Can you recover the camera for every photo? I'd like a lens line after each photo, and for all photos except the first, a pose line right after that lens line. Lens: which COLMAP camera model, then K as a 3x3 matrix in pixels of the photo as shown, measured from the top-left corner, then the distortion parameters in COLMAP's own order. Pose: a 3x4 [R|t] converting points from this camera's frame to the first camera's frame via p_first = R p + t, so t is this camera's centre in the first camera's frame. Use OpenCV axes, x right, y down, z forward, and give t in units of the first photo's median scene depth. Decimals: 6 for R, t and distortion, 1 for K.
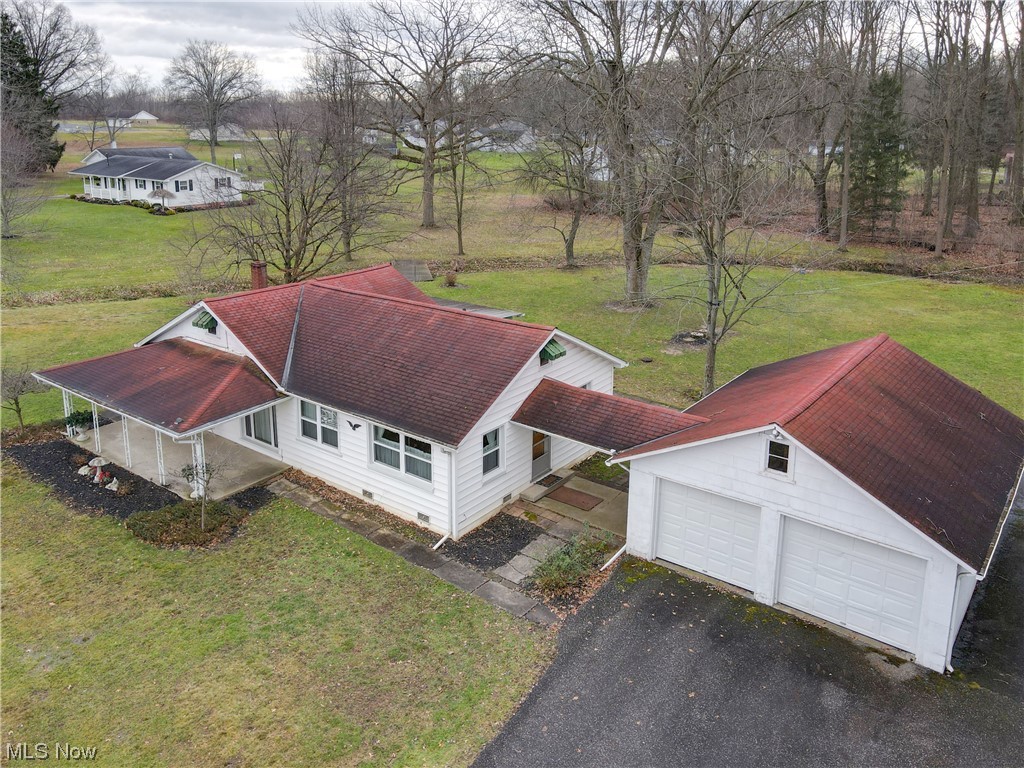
lens RADIAL K [[810.0, 0, 510.5], [0, 810.0, 290.8], [0, 0, 1]] dist [-0.000589, 0.004570]
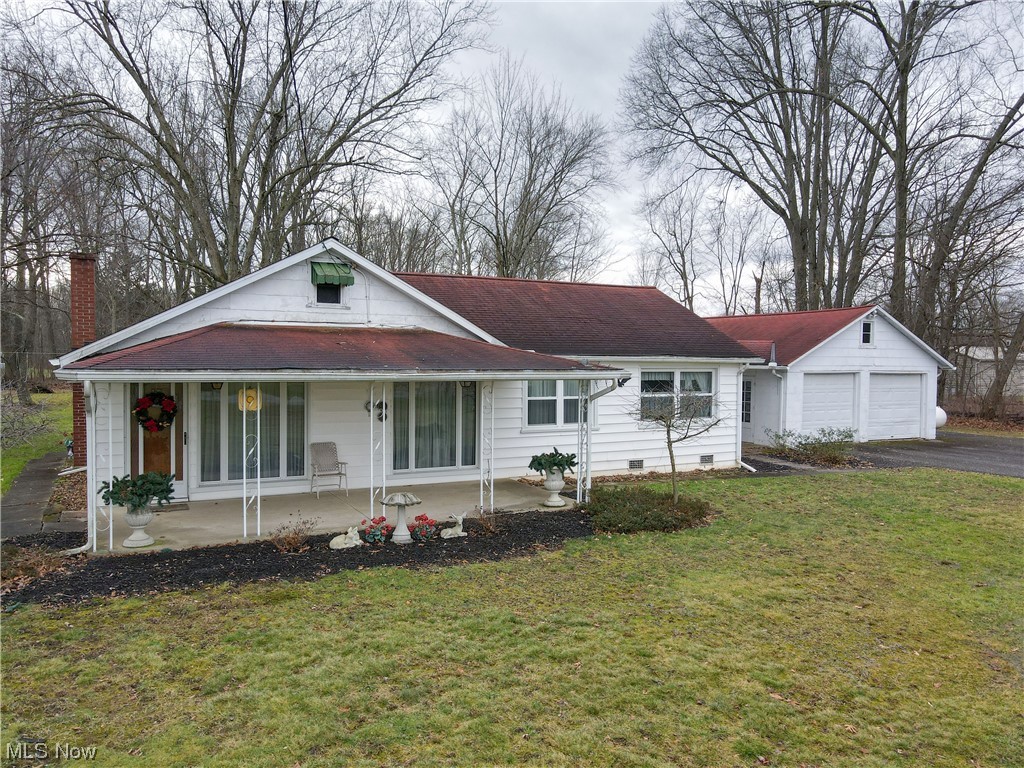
lens RADIAL K [[765.2, 0, 512.0], [0, 765.2, 384.0], [0, 0, 1]] dist [-0.005387, -0.003092]
pose [[0.418416, -0.031235, 0.907718, -0.988398], [0.193460, 0.979539, -0.055470, 0.200382], [-0.887412, 0.198817, 0.415898, 0.815208]]
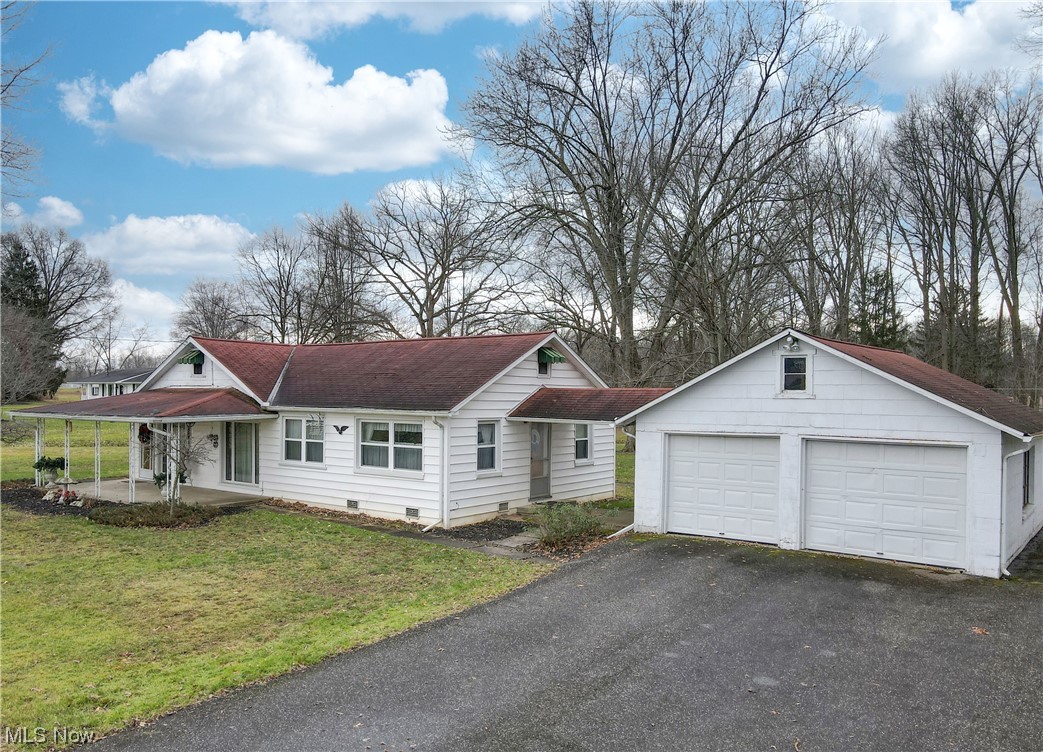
lens RADIAL K [[819.5, 0, 502.6], [0, 819.5, 414.0], [0, 0, 1]] dist [0.002133, 0.003256]
pose [[0.999971, 0.002423, -0.007198, 0.001406], [-0.003768, 0.981145, -0.193238, 0.348828], [0.006594, 0.193260, 0.981125, 0.066658]]
